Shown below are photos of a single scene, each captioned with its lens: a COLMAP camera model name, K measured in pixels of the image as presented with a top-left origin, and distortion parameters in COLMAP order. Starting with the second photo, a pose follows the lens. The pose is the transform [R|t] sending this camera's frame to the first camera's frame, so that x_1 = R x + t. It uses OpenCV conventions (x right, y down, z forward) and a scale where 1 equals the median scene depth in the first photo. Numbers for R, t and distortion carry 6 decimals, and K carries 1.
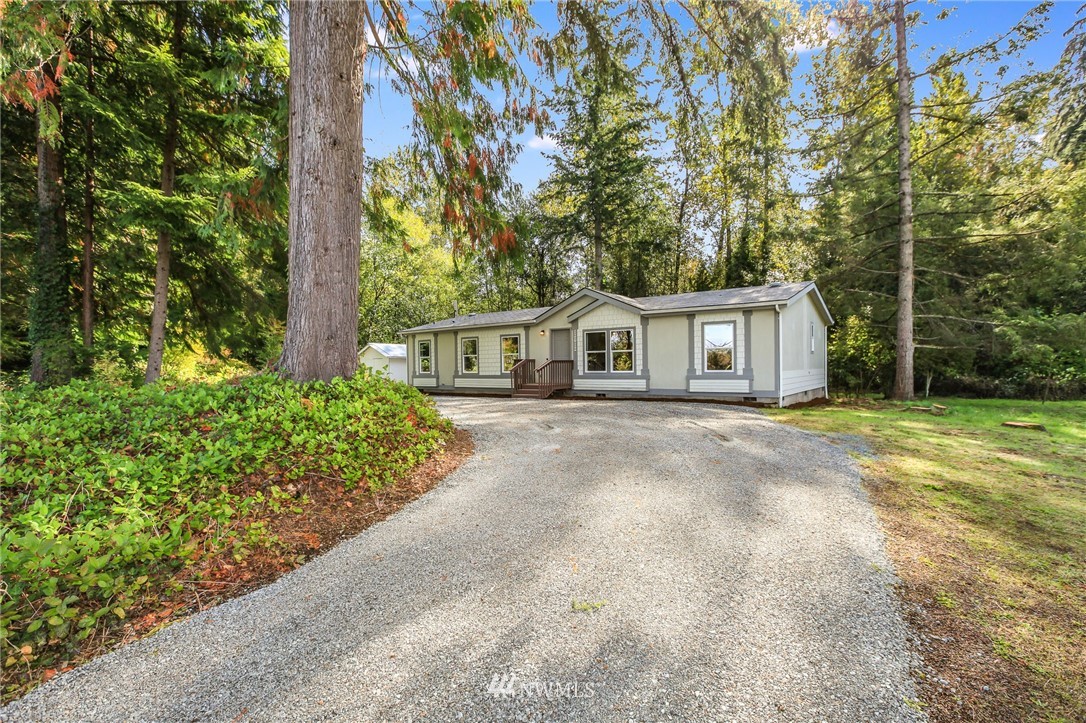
lens RADIAL K [[517.3, 0, 544.8], [0, 517.3, 369.6], [0, 0, 1]] dist [0.000026, 0.000001]
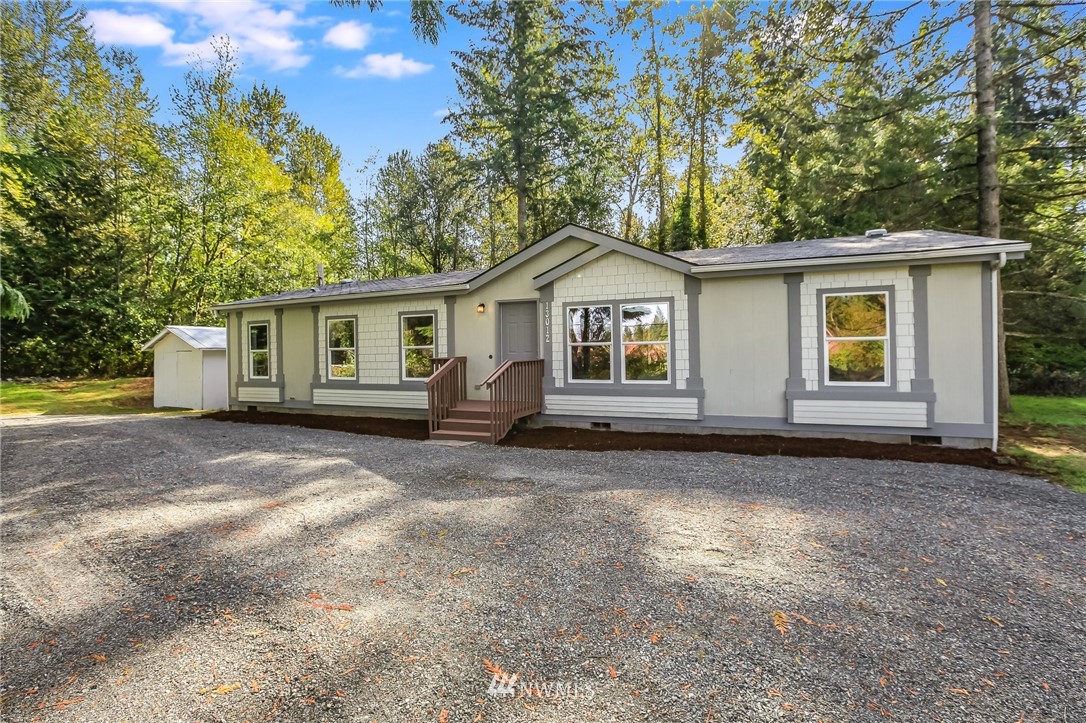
lens RADIAL K [[519.5, 0, 550.8], [0, 519.5, 345.6], [0, 0, 1]] dist [-0.035058, 0.024143]
pose [[0.972790, -0.003395, 0.231662, -0.059185], [0.006753, 0.999883, -0.013704, -0.023302], [-0.231589, 0.014896, 0.972700, 0.441595]]
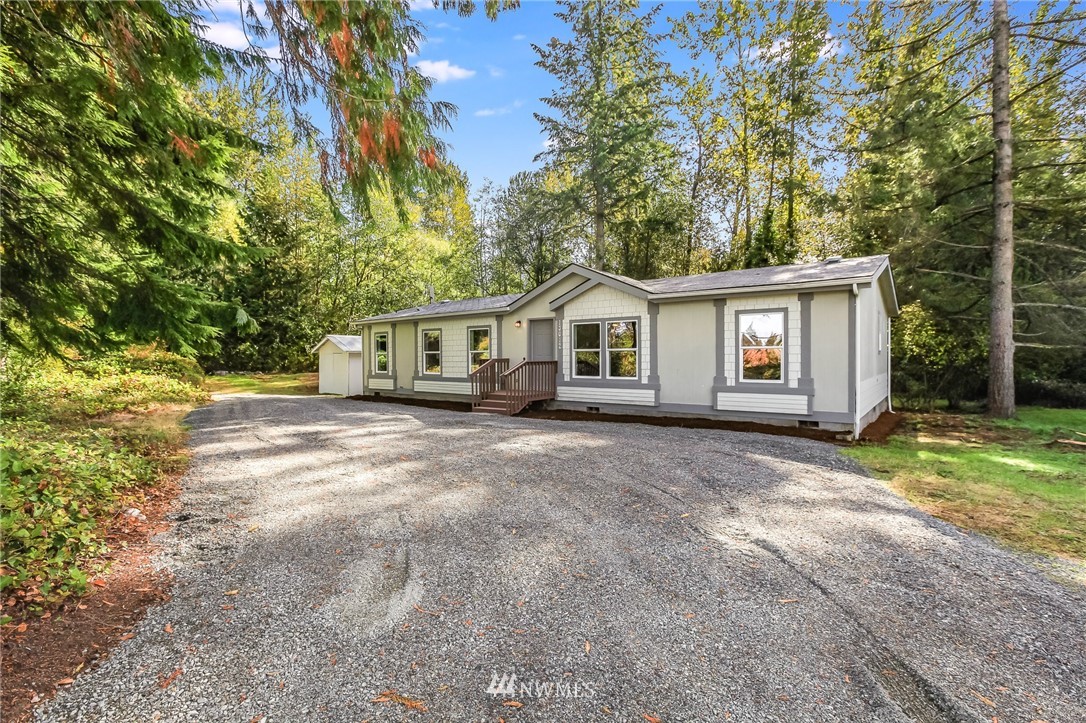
lens RADIAL K [[511.8, 0, 542.0], [0, 511.8, 363.0], [0, 0, 1]] dist [-0.007444, 0.000567]
pose [[0.999729, 0.006963, -0.022231, 0.046025], [-0.006822, 0.999956, 0.006399, -0.018411], [0.022274, -0.006245, 0.999732, 0.240846]]
